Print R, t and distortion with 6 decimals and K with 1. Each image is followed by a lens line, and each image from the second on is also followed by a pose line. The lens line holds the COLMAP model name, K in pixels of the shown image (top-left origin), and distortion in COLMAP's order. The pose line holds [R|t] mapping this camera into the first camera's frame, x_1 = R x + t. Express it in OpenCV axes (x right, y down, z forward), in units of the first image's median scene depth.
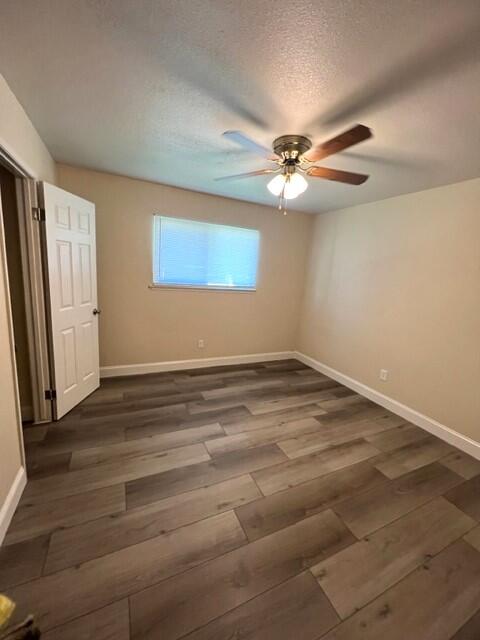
lens RADIAL K [[262.7, 0, 240.0], [0, 262.7, 320.0], [0, 0, 1]] dist [-0.000781, 0.000052]
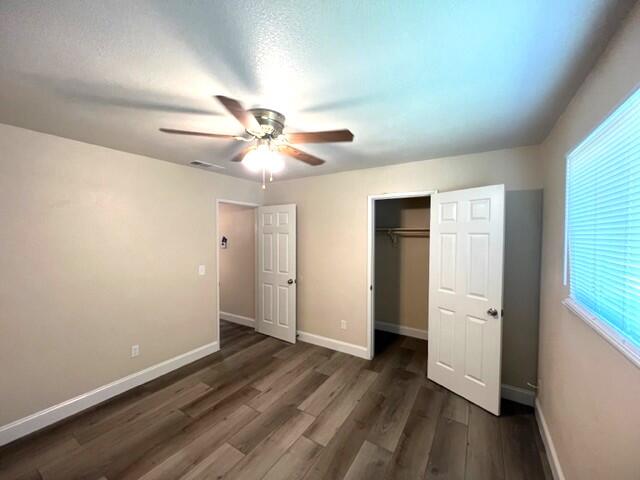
lens RADIAL K [[262.7, 0, 320.0], [0, 262.7, 240.0], [0, 0, 1]] dist [-0.000781, 0.000052]
pose [[-0.846760, -0.066191, -0.527840, 0.403896], [-0.165532, 0.975754, 0.143187, -0.328117], [0.505565, 0.208619, -0.837187, 1.619706]]
